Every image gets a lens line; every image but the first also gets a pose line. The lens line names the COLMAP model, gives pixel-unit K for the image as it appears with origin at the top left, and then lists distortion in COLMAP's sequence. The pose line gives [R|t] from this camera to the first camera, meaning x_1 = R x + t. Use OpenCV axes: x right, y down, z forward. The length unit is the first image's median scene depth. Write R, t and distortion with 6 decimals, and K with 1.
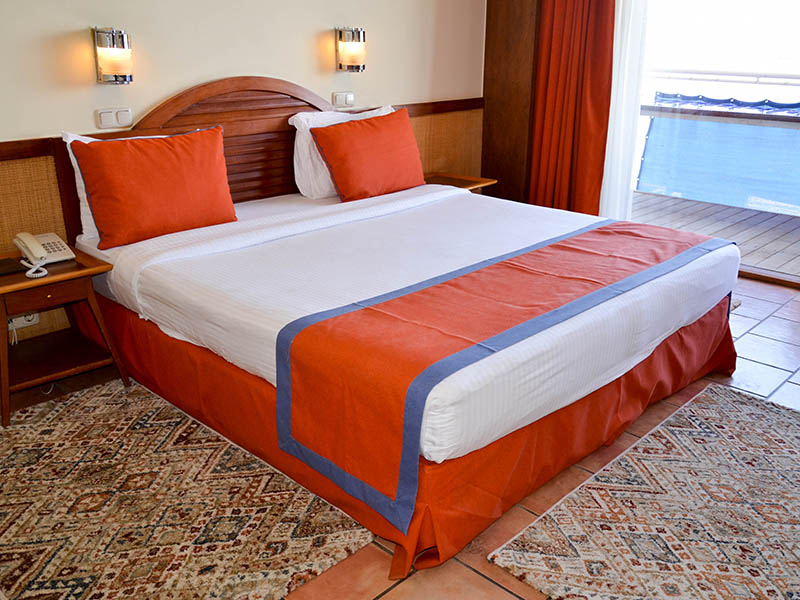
lens RADIAL K [[697.0, 0, 404.5], [0, 697.0, 304.1], [0, 0, 1]] dist [-0.044460, -0.006322]
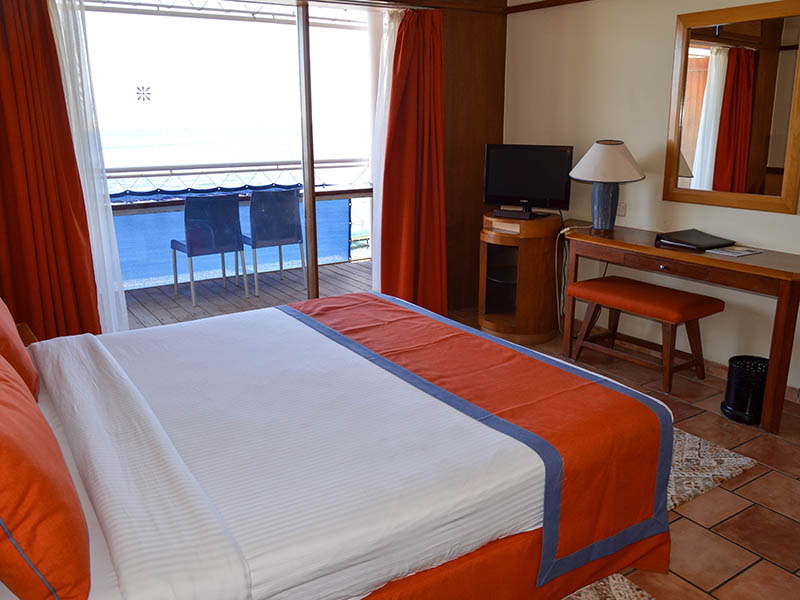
lens RADIAL K [[697.0, 0, 404.5], [0, 697.0, 304.1], [0, 0, 1]] dist [-0.044460, -0.006322]
pose [[0.212471, -0.235487, 0.948368, -0.860110], [0.355727, 0.922574, 0.149385, -0.291253], [-0.910118, 0.305621, 0.279789, 0.743611]]
